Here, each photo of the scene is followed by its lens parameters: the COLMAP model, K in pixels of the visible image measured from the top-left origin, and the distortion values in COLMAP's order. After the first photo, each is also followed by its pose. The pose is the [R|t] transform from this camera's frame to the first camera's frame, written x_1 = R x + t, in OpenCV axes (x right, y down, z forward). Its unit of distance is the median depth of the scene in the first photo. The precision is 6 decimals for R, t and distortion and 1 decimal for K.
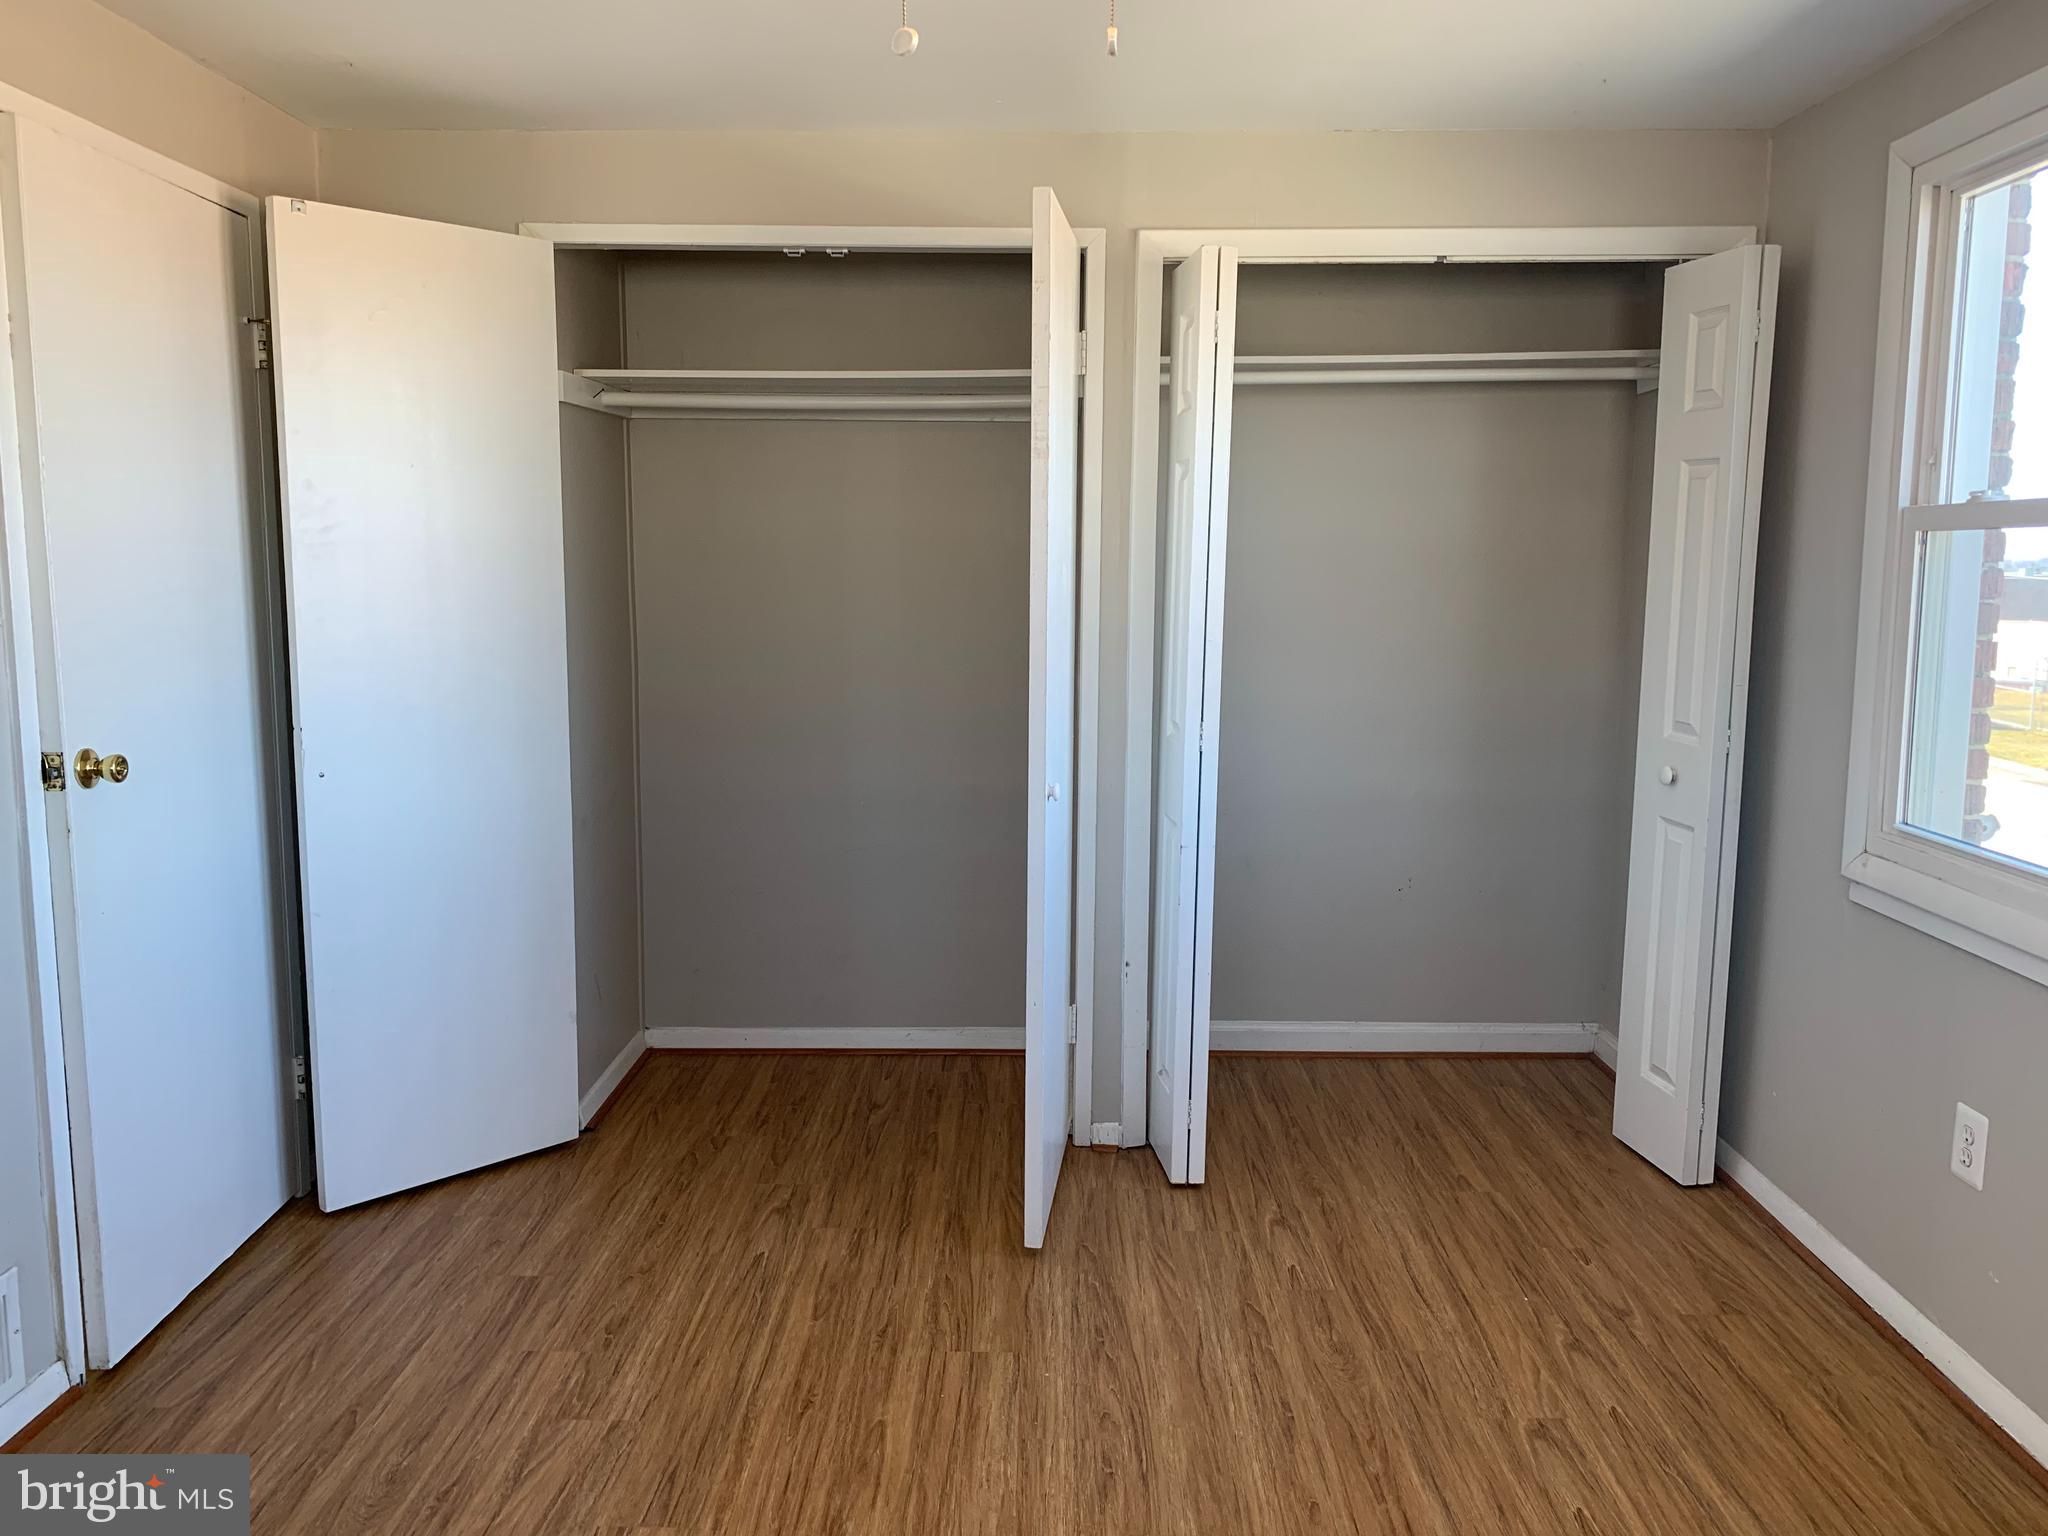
lens RADIAL K [[1577.5, 0, 1025.7], [0, 1577.5, 764.6], [0, 0, 1]] dist [0.023056, -0.020824]
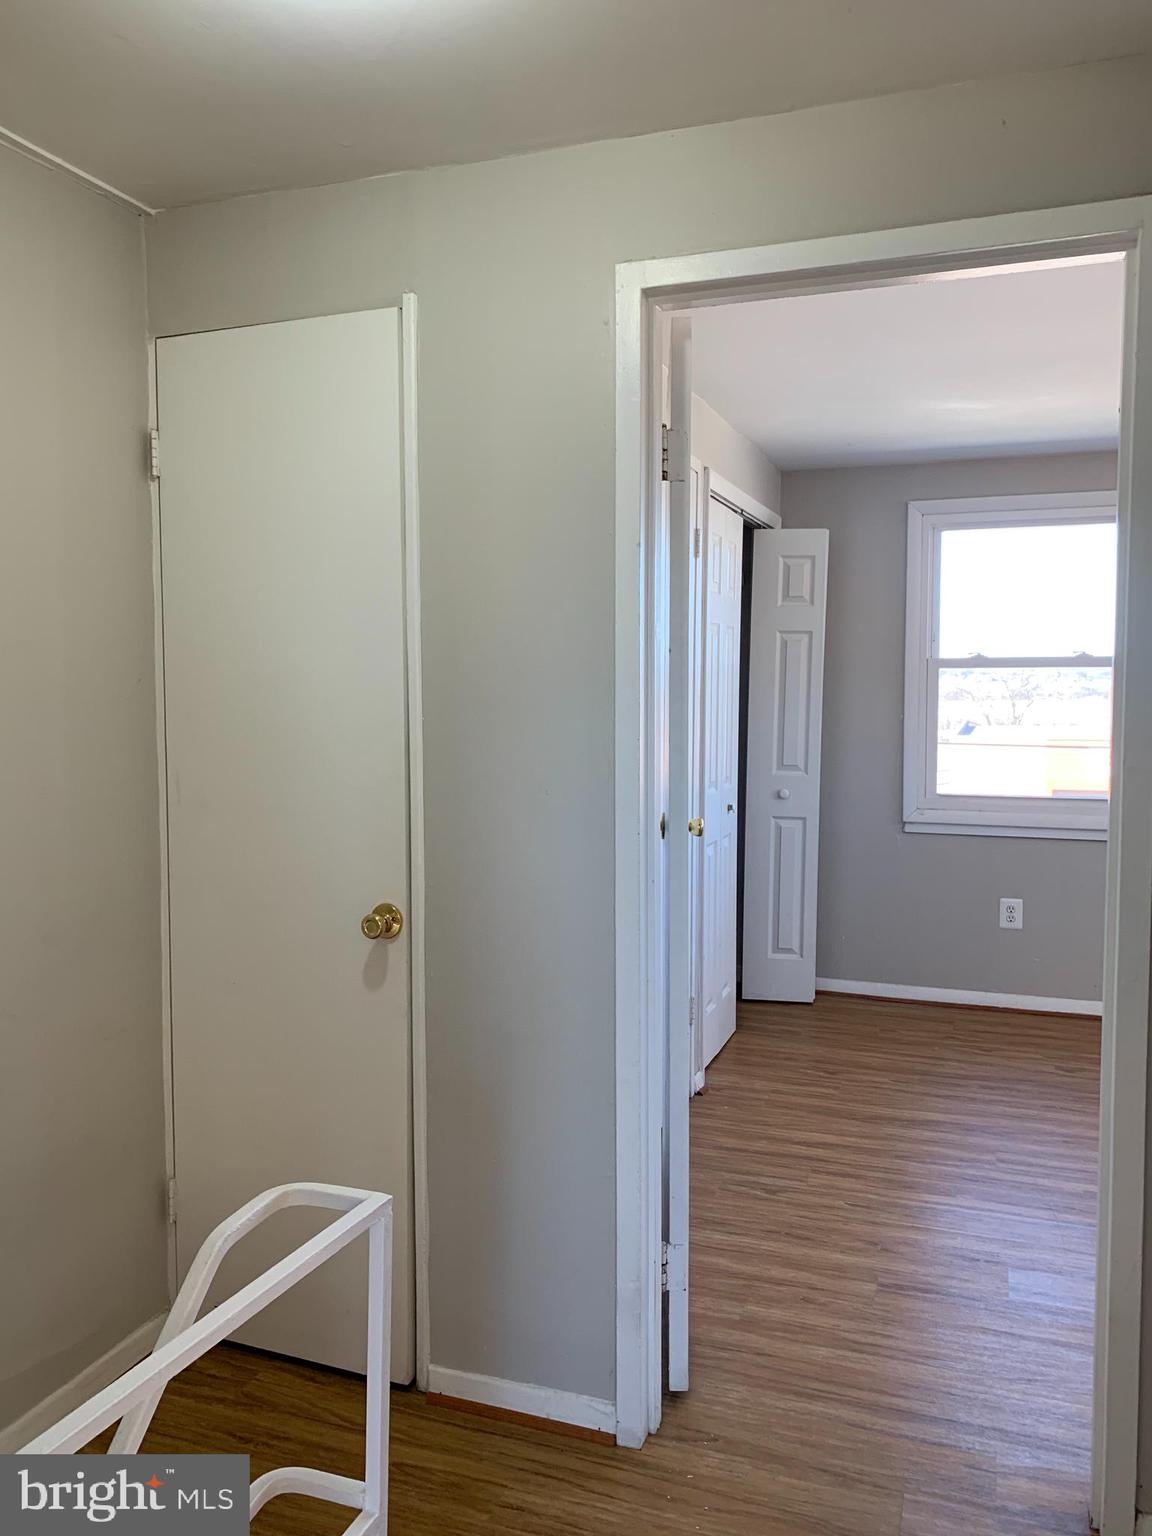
lens RADIAL K [[1183.2, 0, 573.5], [0, 1183.2, 768.6], [0, 0, 1]] dist [0.023056, -0.020824]
pose [[0.325758, -0.078141, 0.942218, -1.284349], [0.131712, 0.990612, 0.036617, -0.135816], [-0.936234, 0.112173, 0.332992, 0.931849]]
